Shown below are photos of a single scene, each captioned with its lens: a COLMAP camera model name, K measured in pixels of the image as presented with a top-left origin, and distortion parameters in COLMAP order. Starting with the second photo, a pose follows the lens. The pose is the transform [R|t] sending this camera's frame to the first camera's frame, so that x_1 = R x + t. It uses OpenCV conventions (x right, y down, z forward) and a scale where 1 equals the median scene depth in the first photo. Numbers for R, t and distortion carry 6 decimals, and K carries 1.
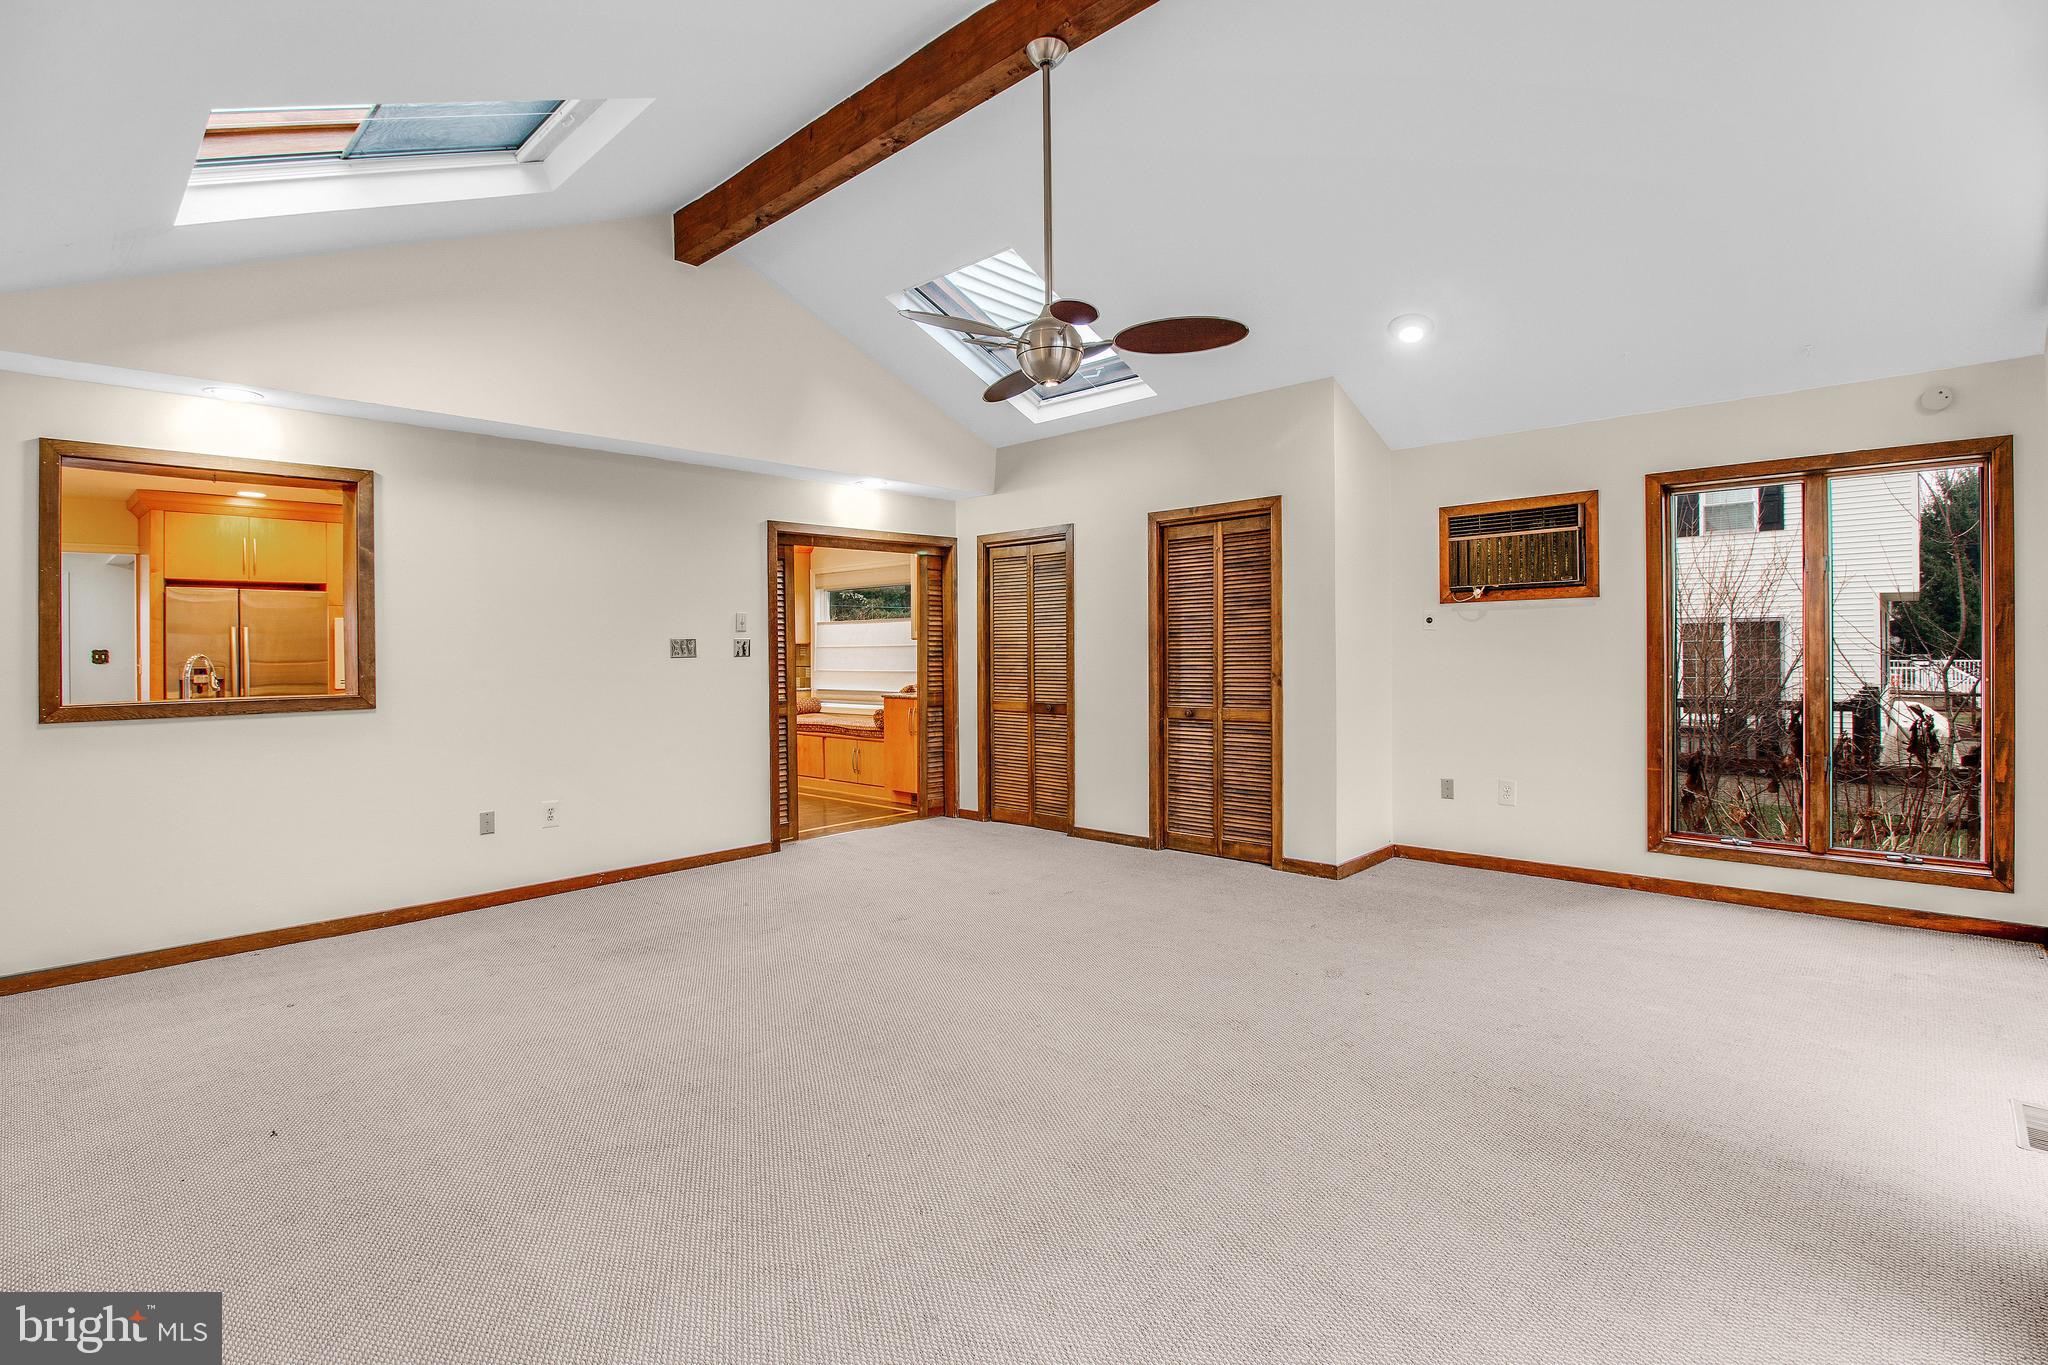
lens RADIAL K [[966.9, 0, 1010.8], [0, 966.9, 642.3], [0, 0, 1]] dist [-0.001038, -0.000590]
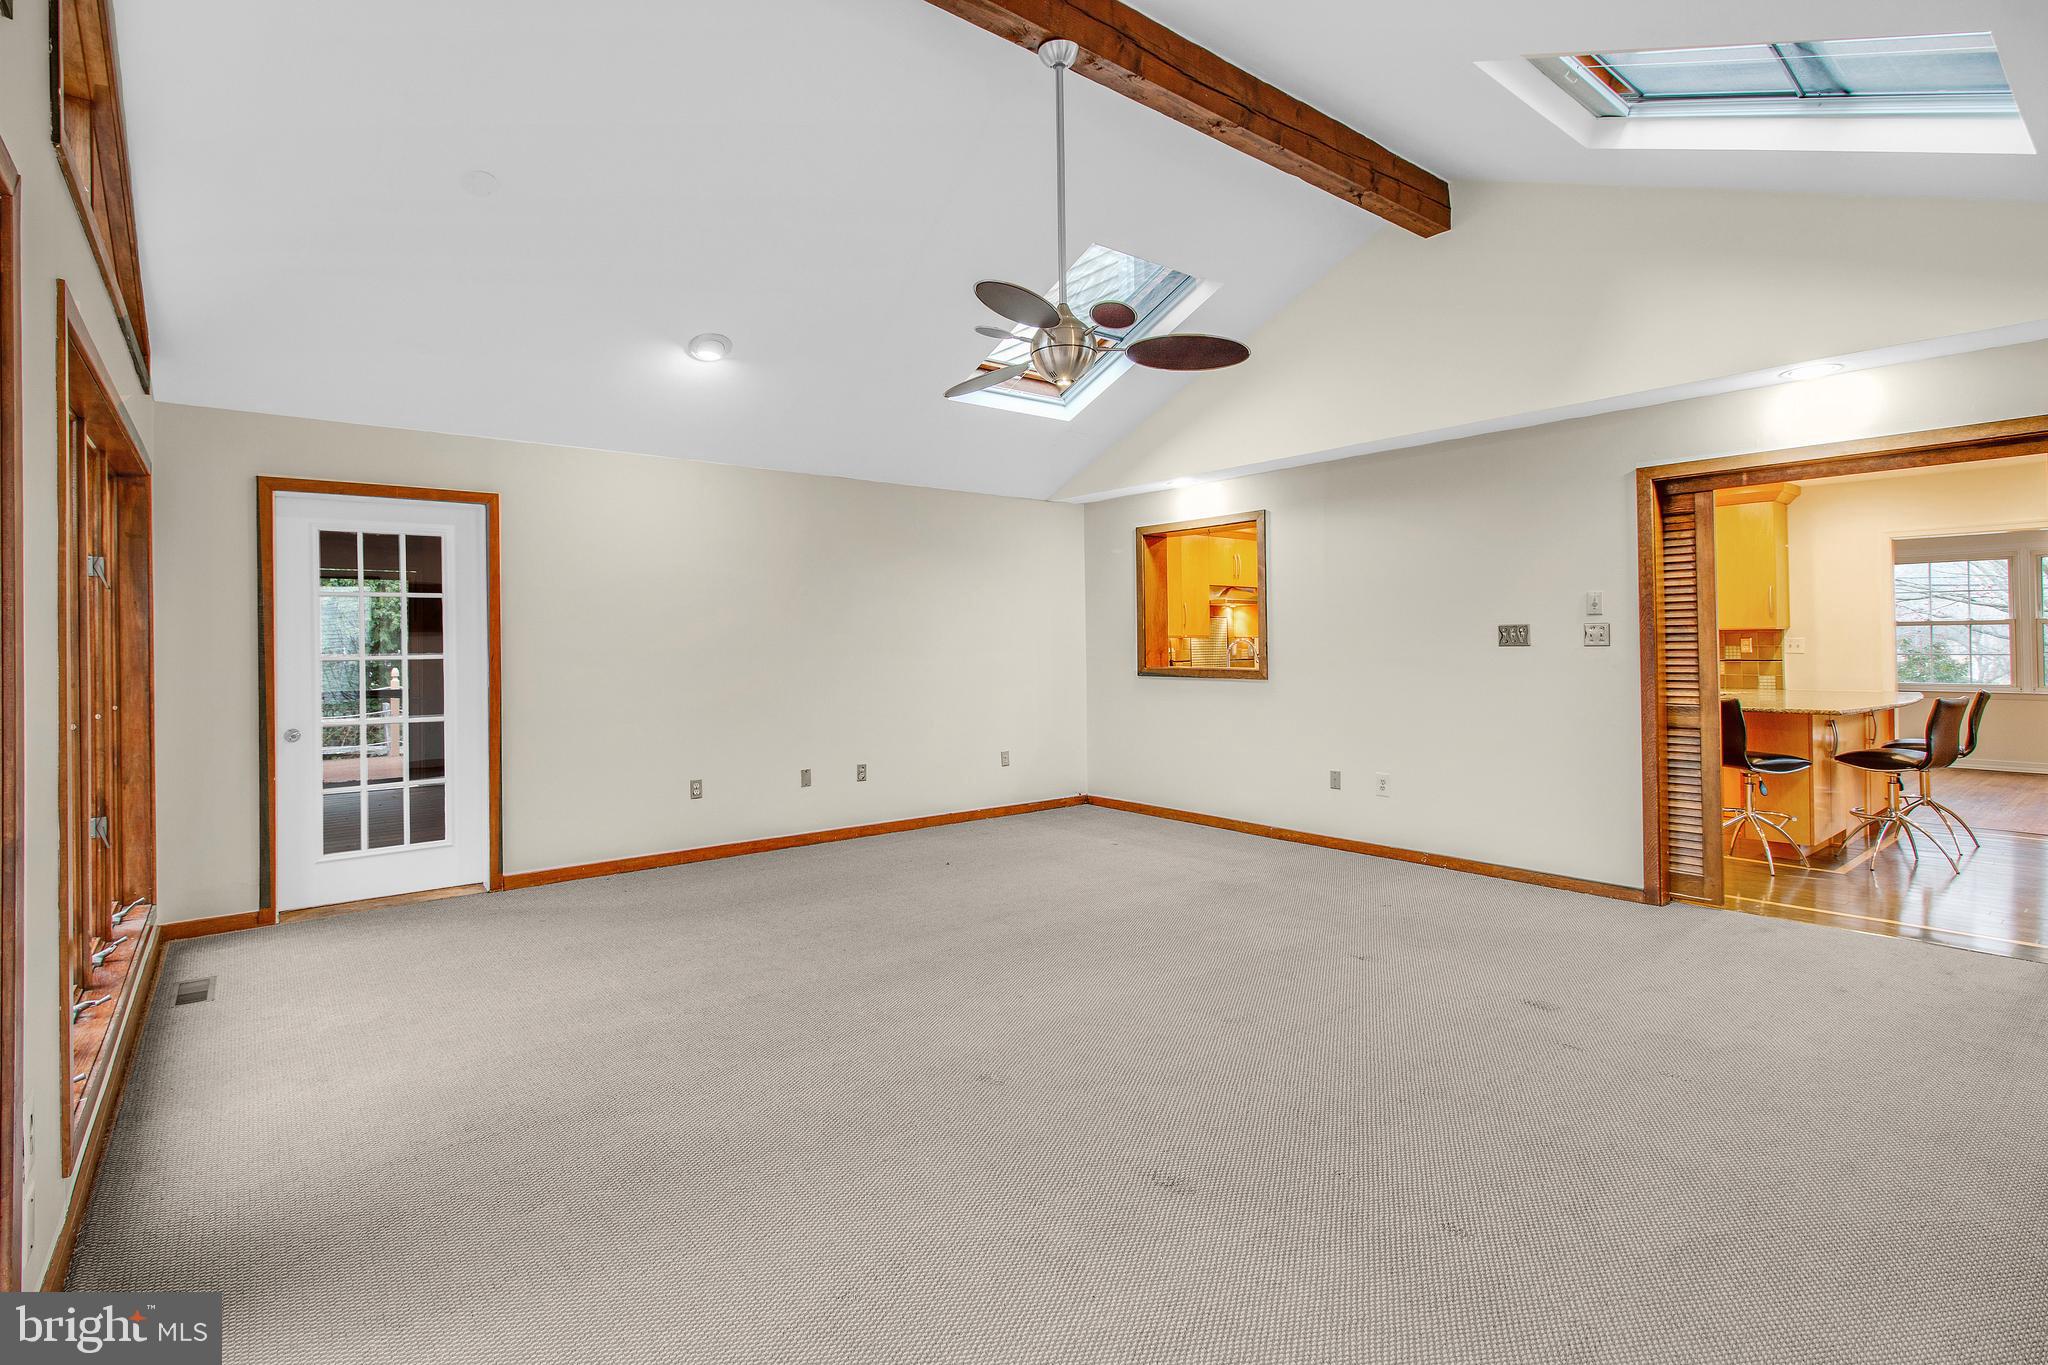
lens RADIAL K [[966.7, 0, 1027.1], [0, 966.7, 623.9], [0, 0, 1]] dist [-0.008786, -0.001077]
pose [[-0.129089, -0.003449, -0.991627, 0.584459], [0.020049, 0.999780, -0.006087, -0.008080], [0.991430, -0.020667, -0.128992, 0.634823]]
